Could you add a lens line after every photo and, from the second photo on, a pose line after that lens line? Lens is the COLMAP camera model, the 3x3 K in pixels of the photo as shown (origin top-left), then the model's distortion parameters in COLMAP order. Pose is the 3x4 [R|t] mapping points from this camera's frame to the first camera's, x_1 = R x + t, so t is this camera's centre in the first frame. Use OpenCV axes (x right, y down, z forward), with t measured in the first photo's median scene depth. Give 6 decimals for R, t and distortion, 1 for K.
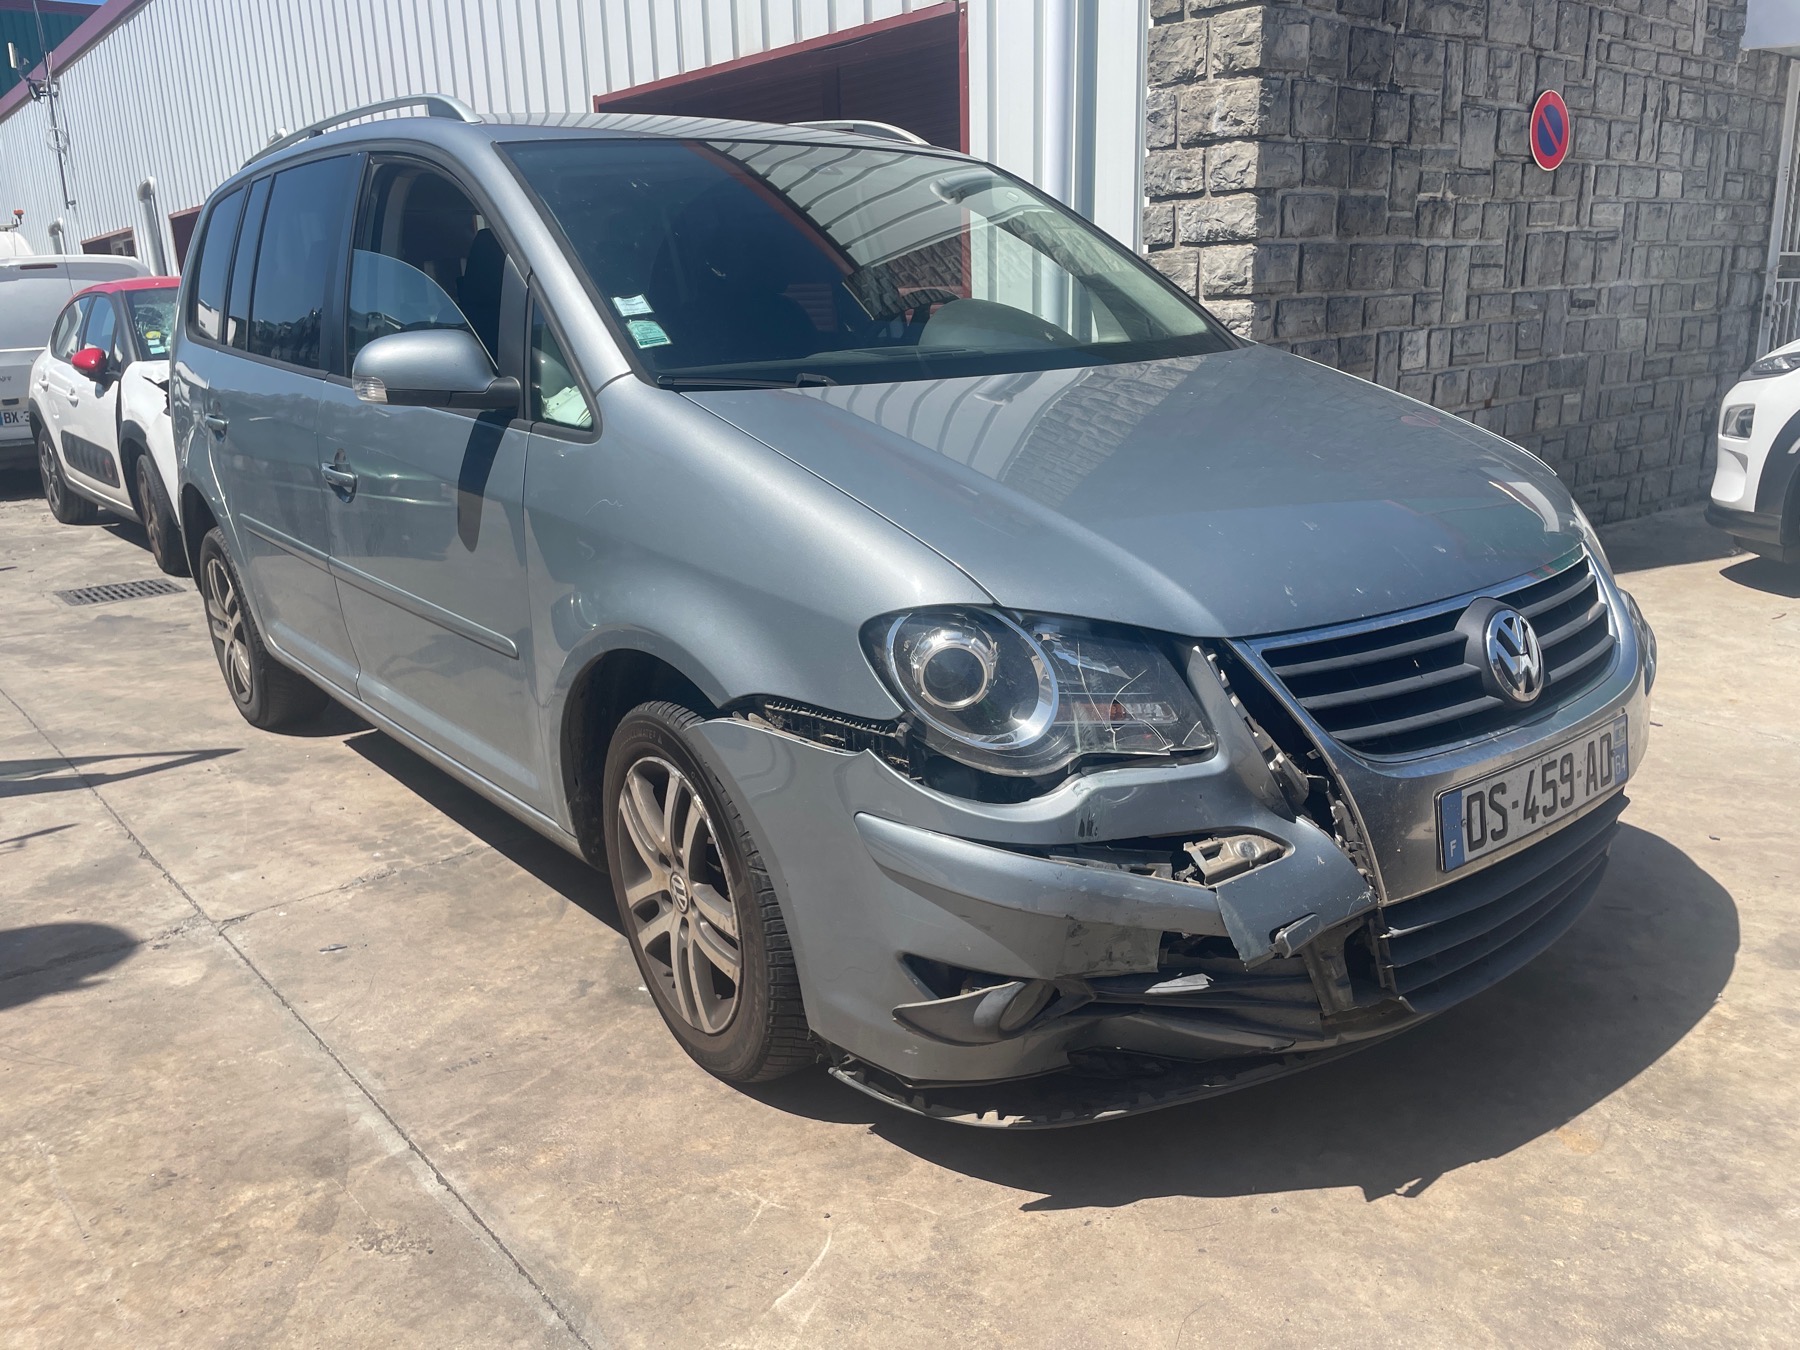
lens RADIAL K [[1359.7, 0, 893.3], [0, 1359.7, 674.1], [0, 0, 1]] dist [0.082456, -0.117173]
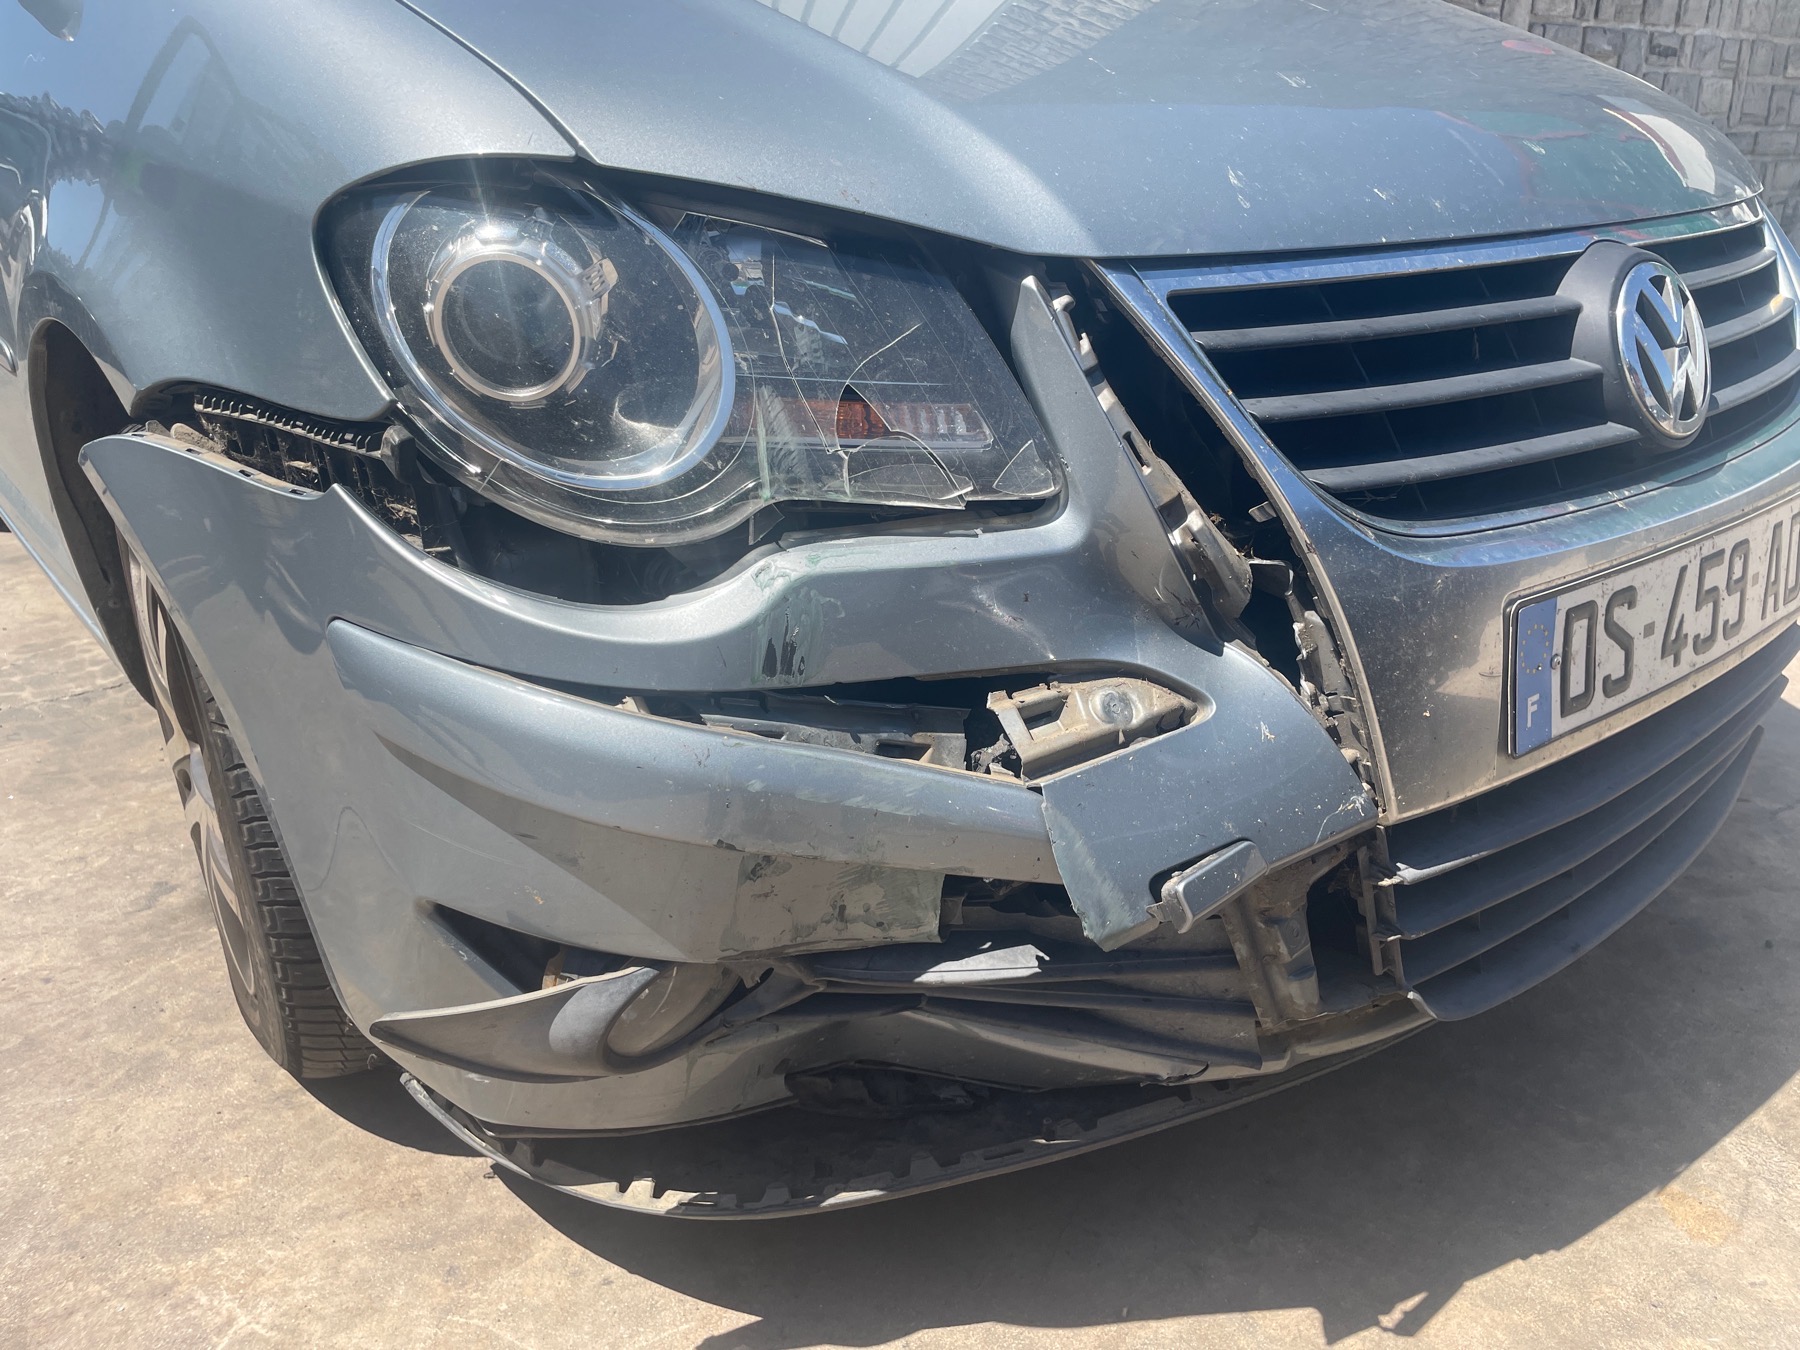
lens RADIAL K [[1360.6, 0, 918.7], [0, 1360.6, 668.0], [0, 0, 1]] dist [0.083674, -0.115348]
pose [[0.999718, 0.019570, 0.013460, 0.155421], [-0.020927, 0.993765, 0.109515, 0.053711], [-0.011233, -0.109765, 0.993894, 0.446500]]
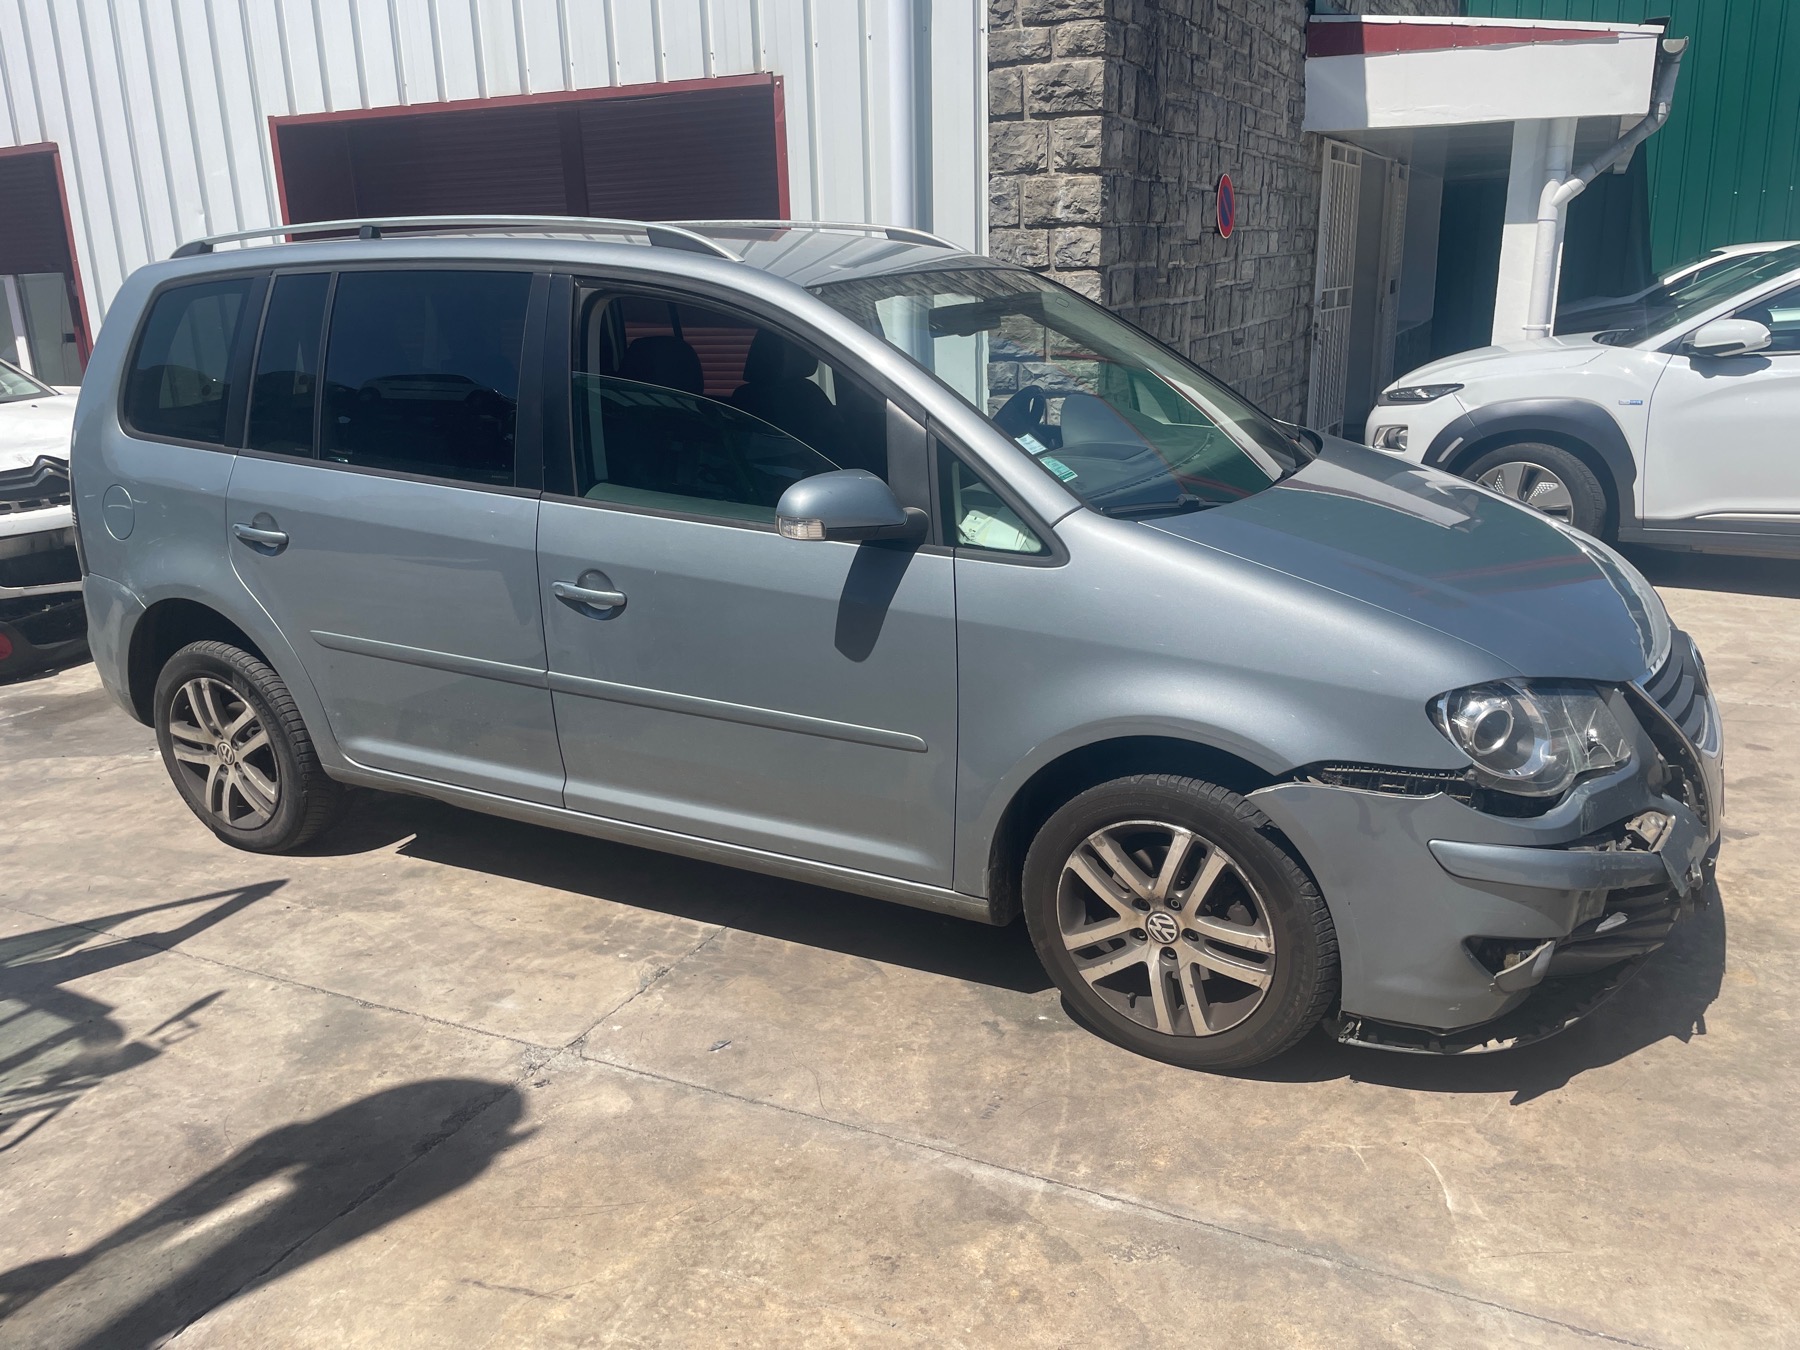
lens RADIAL K [[1360.0, 0, 890.2], [0, 1360.0, 664.6], [0, 0, 1]] dist [0.077249, -0.124376]
pose [[0.911916, -0.111617, 0.394906, -0.901770], [0.107981, 0.993654, 0.031498, -0.149167], [-0.395916, 0.013919, 0.918181, -0.028300]]
